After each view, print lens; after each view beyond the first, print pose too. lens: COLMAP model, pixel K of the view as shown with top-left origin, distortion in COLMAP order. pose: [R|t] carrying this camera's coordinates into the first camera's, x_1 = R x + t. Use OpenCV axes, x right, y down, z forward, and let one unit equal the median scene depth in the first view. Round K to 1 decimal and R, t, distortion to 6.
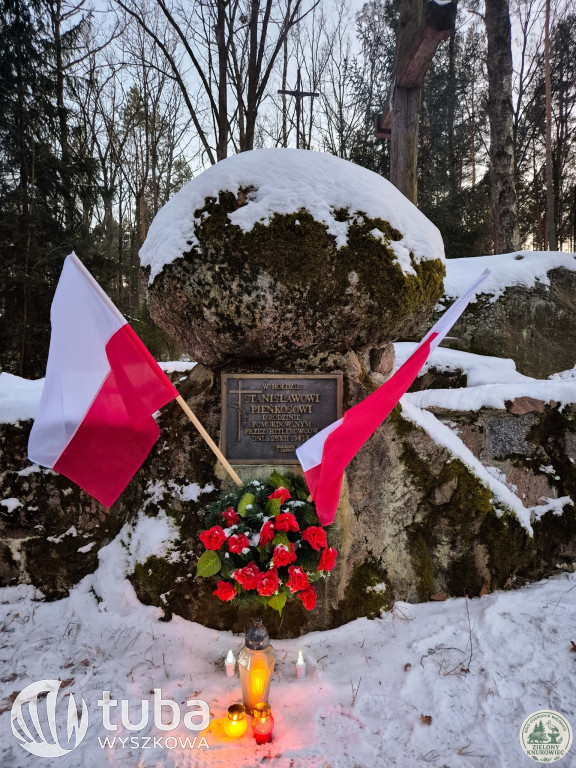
lens RADIAL K [[529.3, 0, 296.3], [0, 529.3, 383.7], [0, 0, 1]] dist [0.057094, -0.005336]
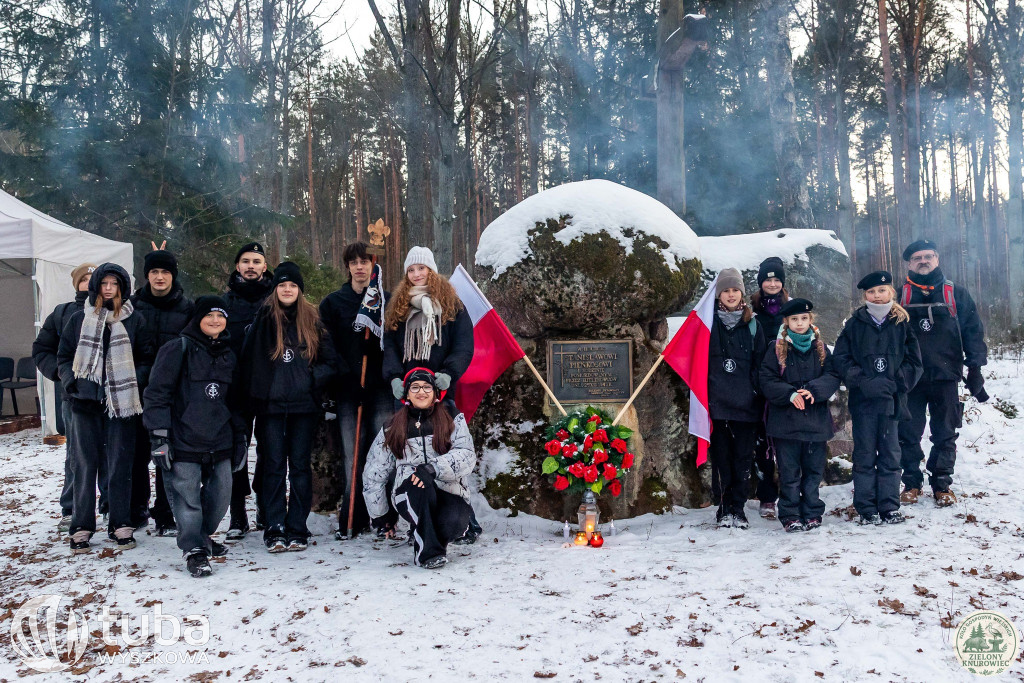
lens RADIAL K [[1023.5, 0, 579.9], [0, 1023.5, 310.6], [0, 0, 1]] dist [-0.010679, -0.006987]
pose [[0.995759, -0.020494, 0.089693, -0.305140], [0.028386, 0.995749, -0.087622, 0.145110], [-0.087516, 0.089796, 0.992108, -1.776626]]
